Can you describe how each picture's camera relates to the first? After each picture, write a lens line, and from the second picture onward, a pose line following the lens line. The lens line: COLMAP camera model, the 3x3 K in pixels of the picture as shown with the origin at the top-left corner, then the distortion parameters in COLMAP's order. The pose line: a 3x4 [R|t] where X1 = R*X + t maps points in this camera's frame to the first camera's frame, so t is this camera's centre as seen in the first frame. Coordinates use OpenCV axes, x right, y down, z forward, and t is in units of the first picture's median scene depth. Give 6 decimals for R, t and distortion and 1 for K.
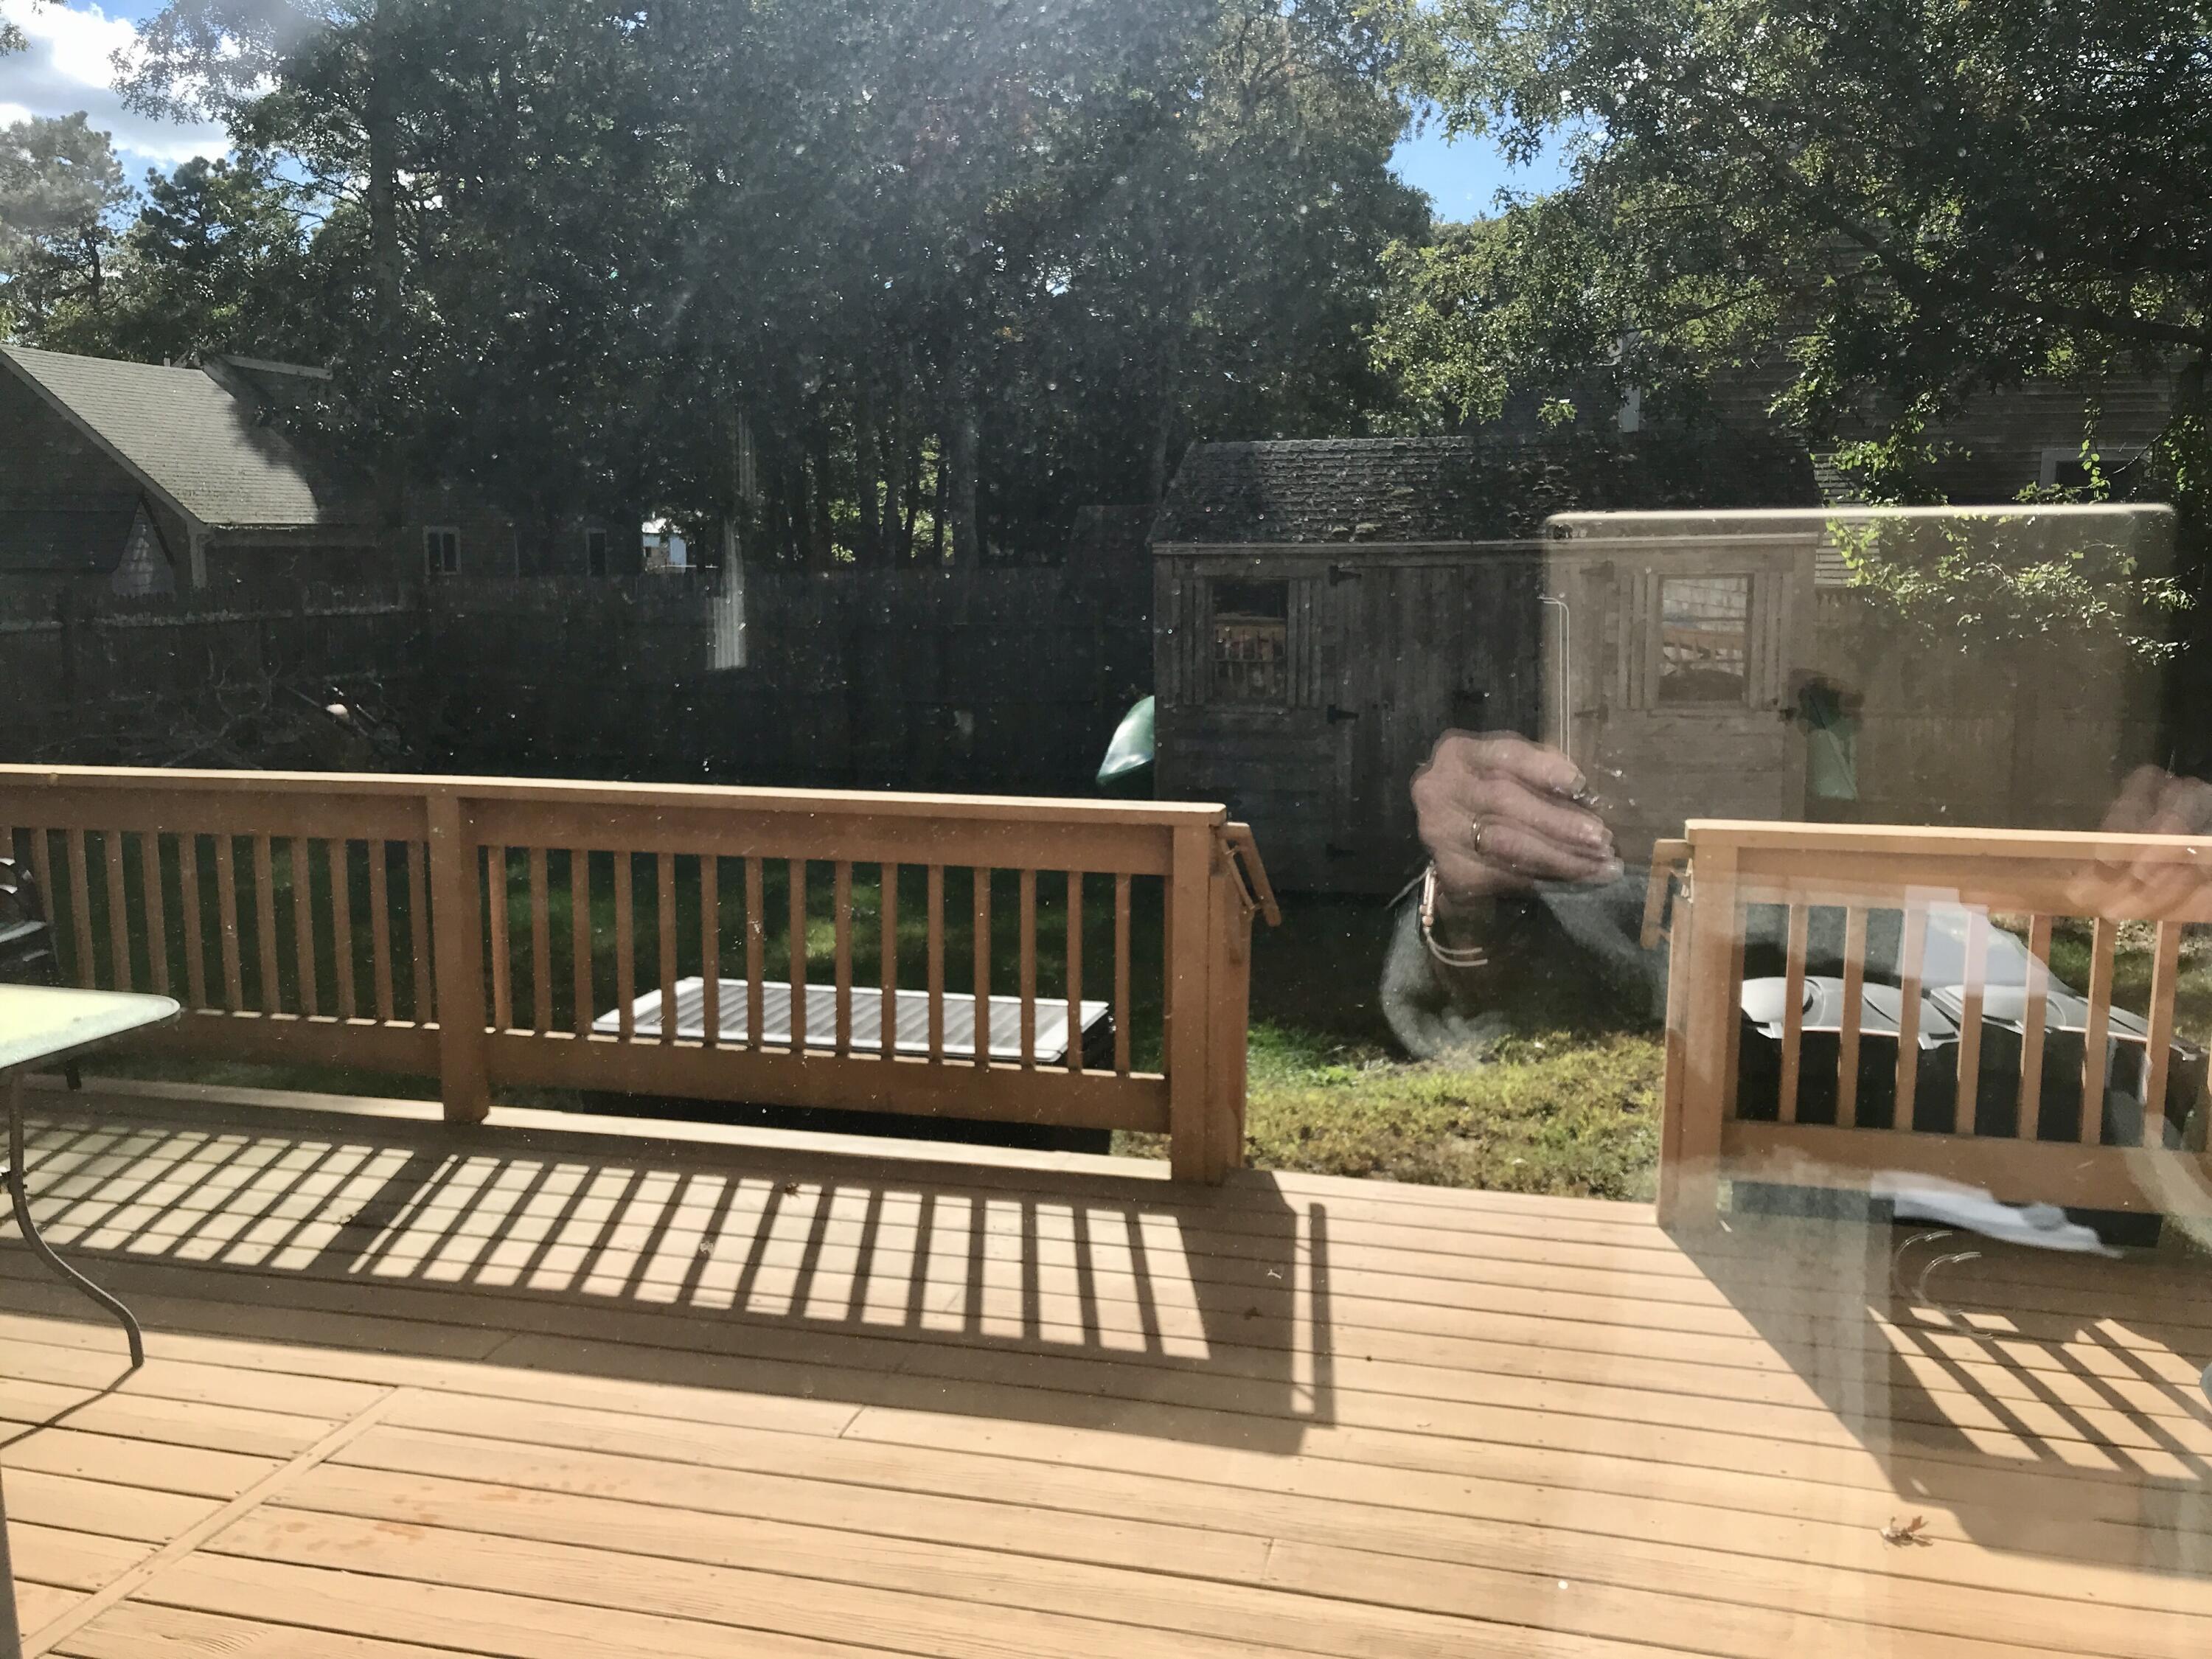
lens RADIAL K [[1850.4, 0, 1056.6], [0, 1850.4, 865.0], [0, 0, 1]] dist [0.053105, -0.060262]
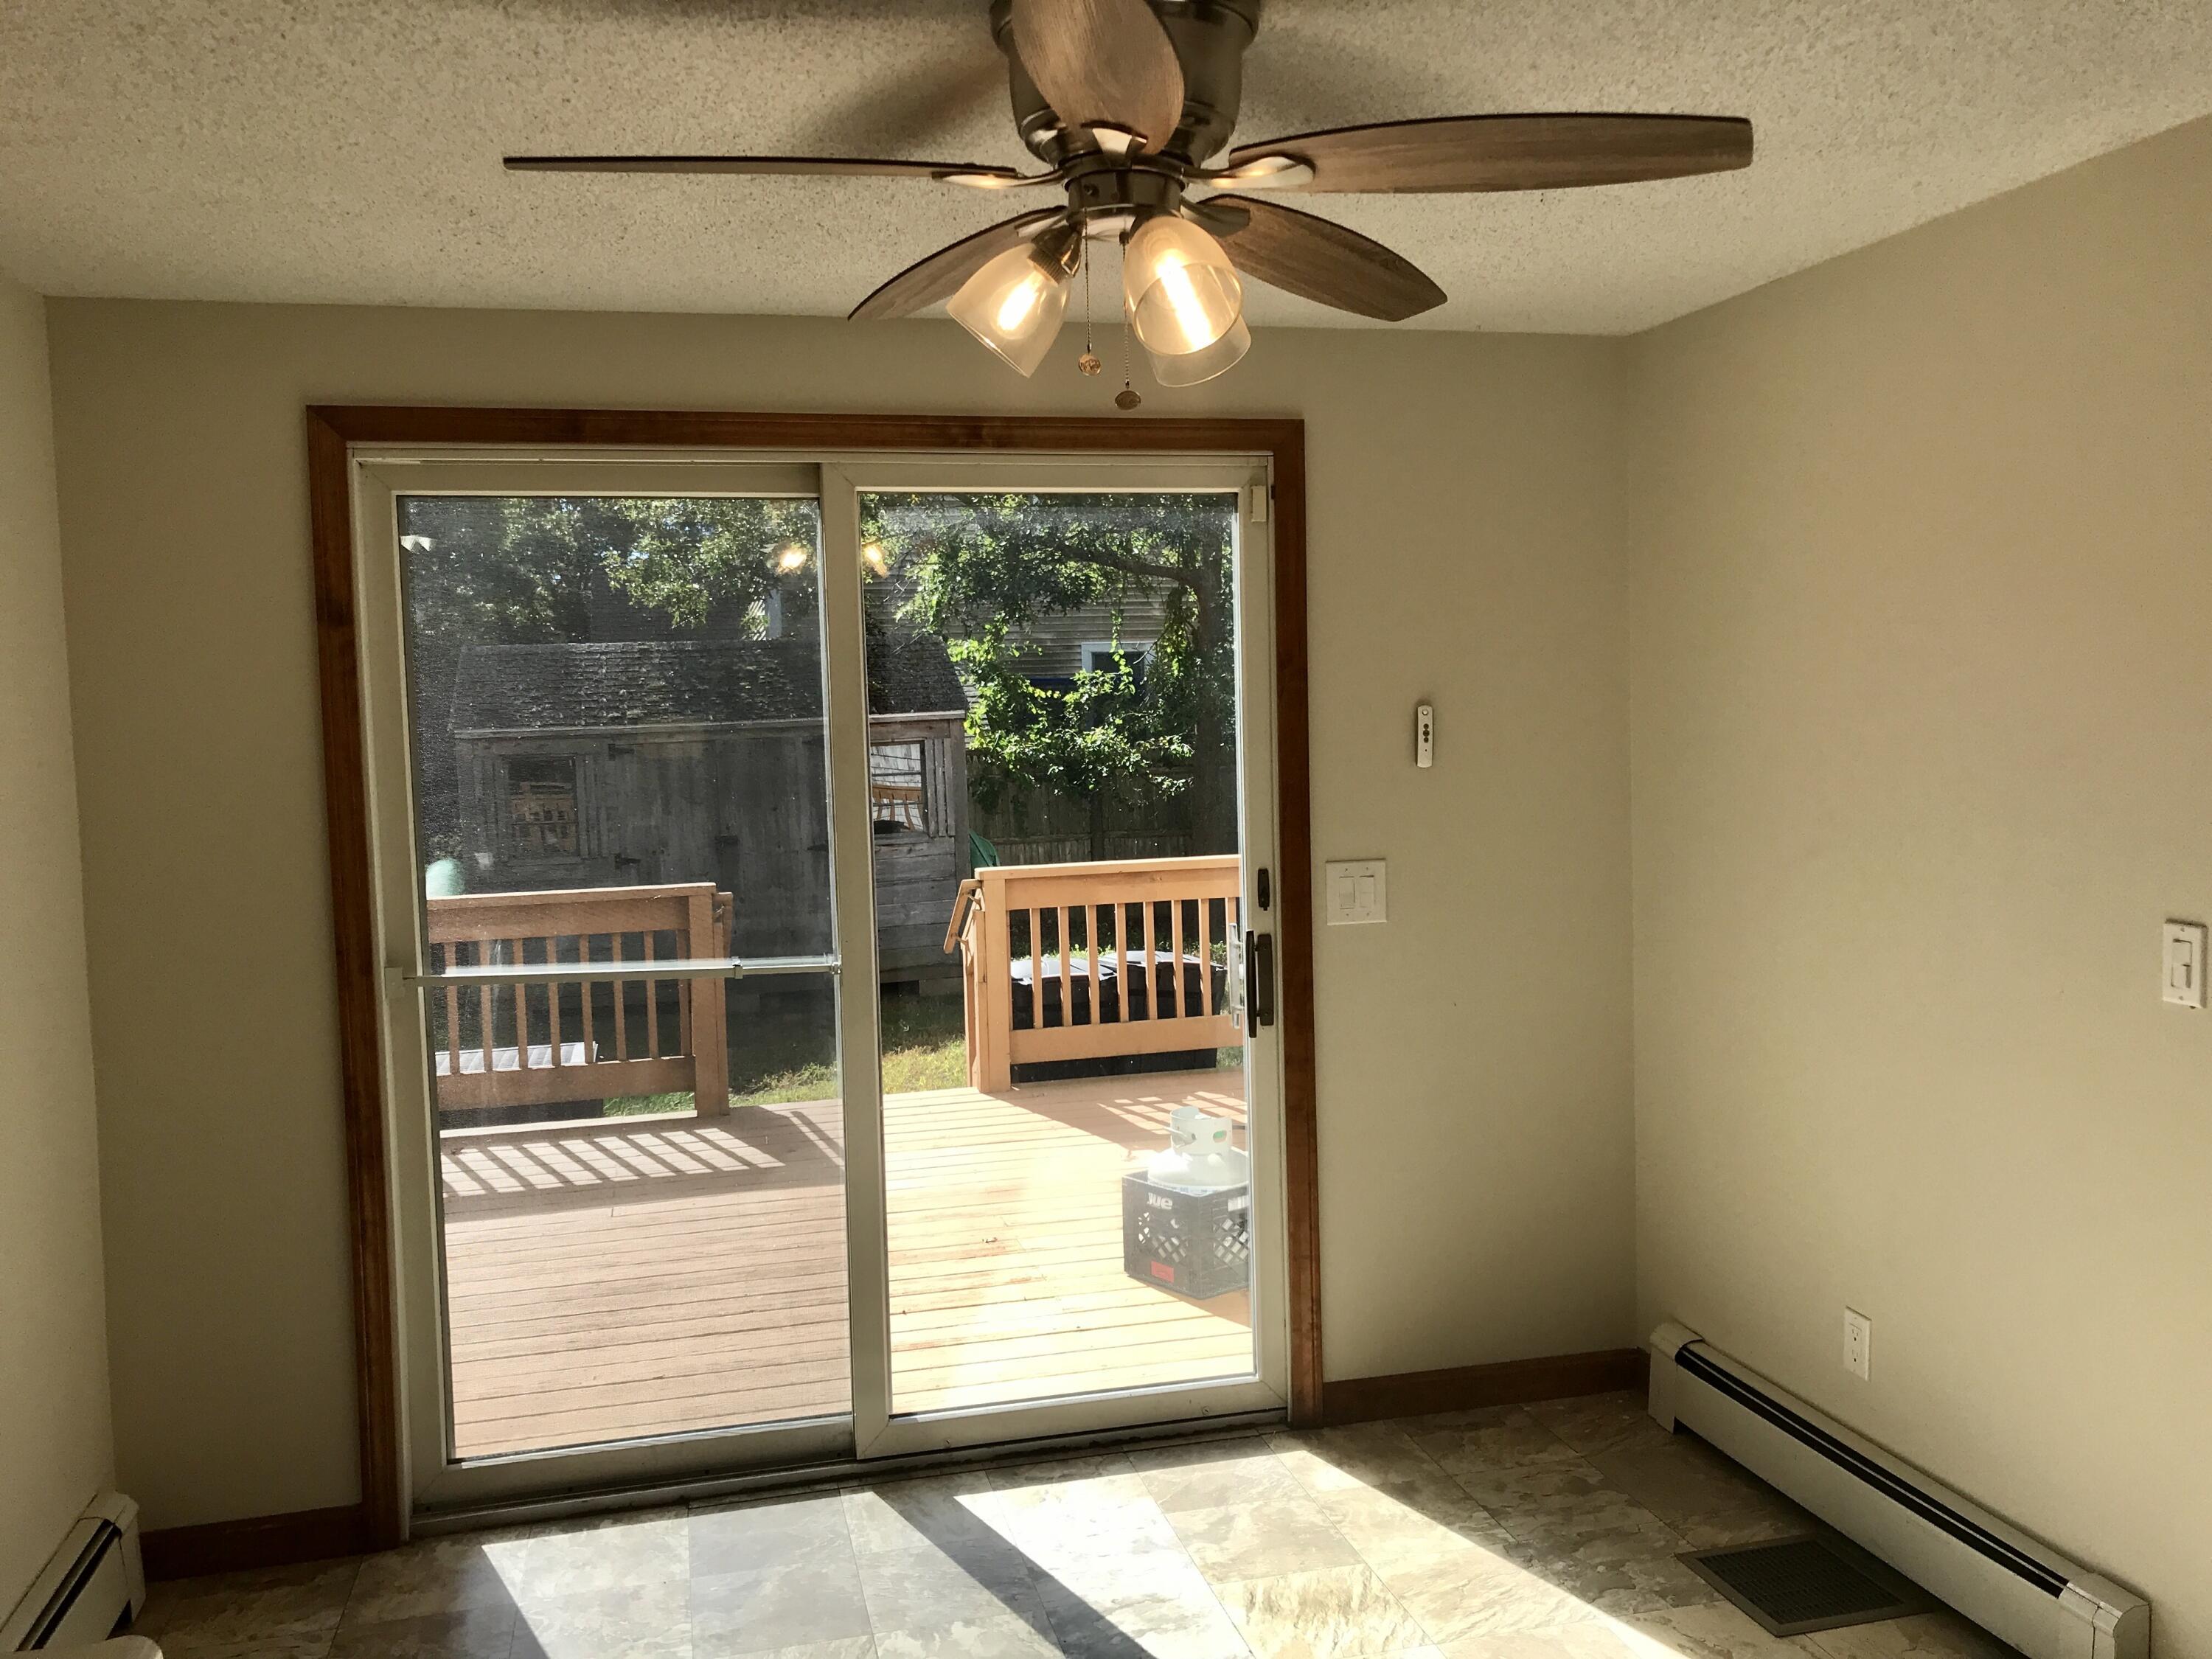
lens RADIAL K [[1850.4, 0, 1103.7], [0, 1850.4, 830.4], [0, 0, 1]] dist [0.053105, -0.060262]
pose [[0.879523, -0.056177, 0.472529, -0.153560], [0.109161, 0.990345, -0.085444, 0.040471], [-0.463167, 0.126732, 0.877163, -0.248632]]
